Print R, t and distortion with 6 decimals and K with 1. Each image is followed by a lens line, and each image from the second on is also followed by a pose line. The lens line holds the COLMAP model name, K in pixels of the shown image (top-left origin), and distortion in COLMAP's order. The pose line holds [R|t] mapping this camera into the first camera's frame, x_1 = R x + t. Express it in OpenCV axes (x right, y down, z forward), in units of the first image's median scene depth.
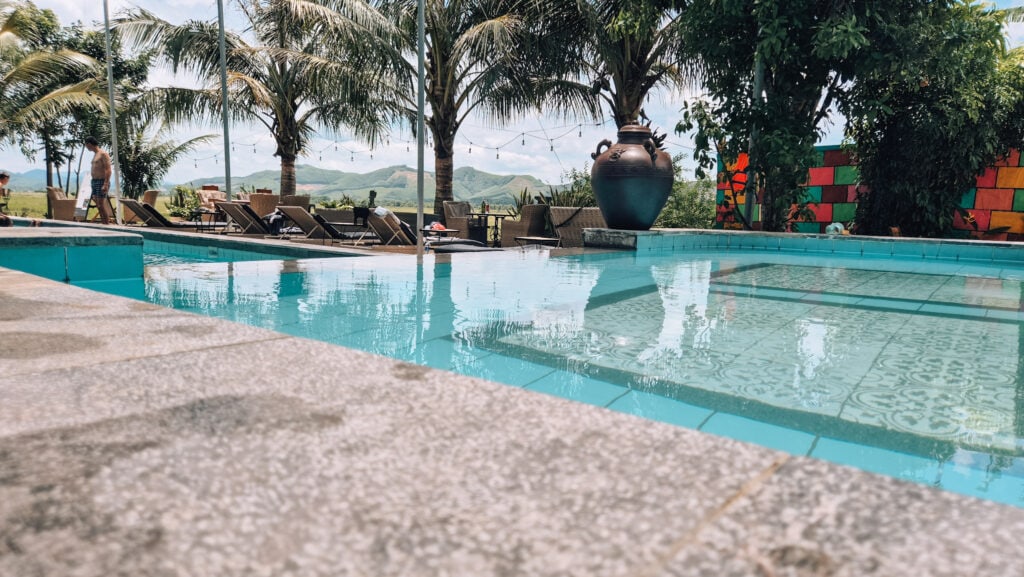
lens RADIAL K [[1088.8, 0, 512.0], [0, 1088.8, 288.5], [0, 0, 1]] dist [0.001498, -0.000203]
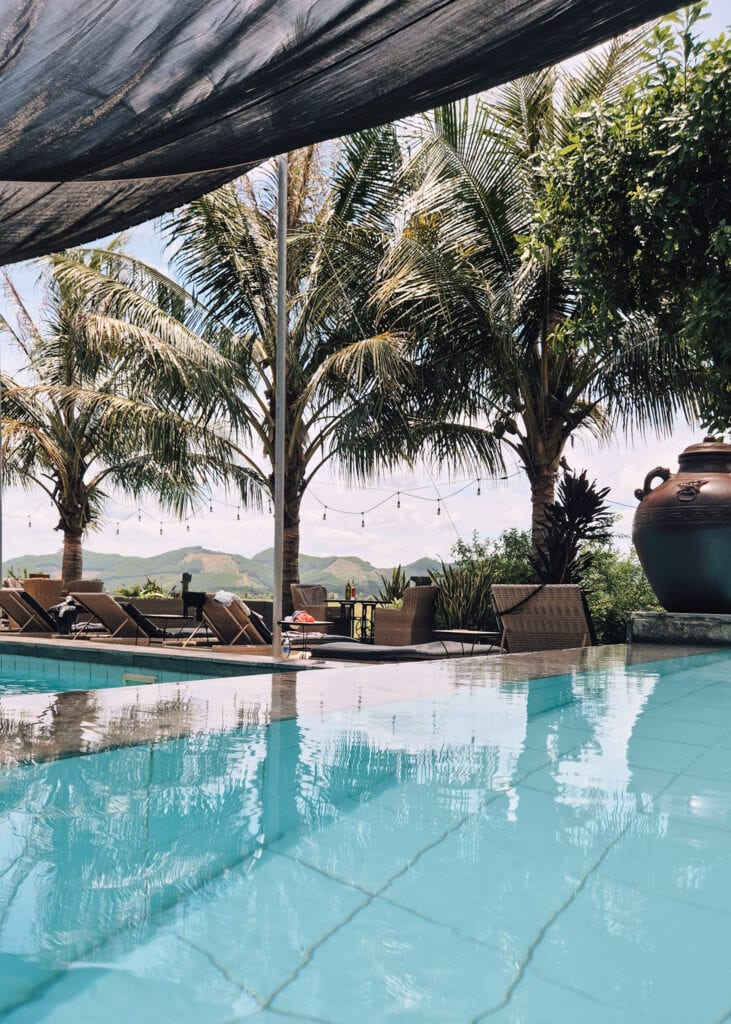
lens RADIAL K [[1068.3, 0, 287.6], [0, 1068.3, 511.7], [0, 0, 1]] dist [0.003539, -0.001785]
pose [[0.998670, -0.009834, 0.050602, -0.102368], [0.017855, 0.986859, -0.160596, -0.012178], [-0.048358, 0.161286, 0.985722, 0.275250]]
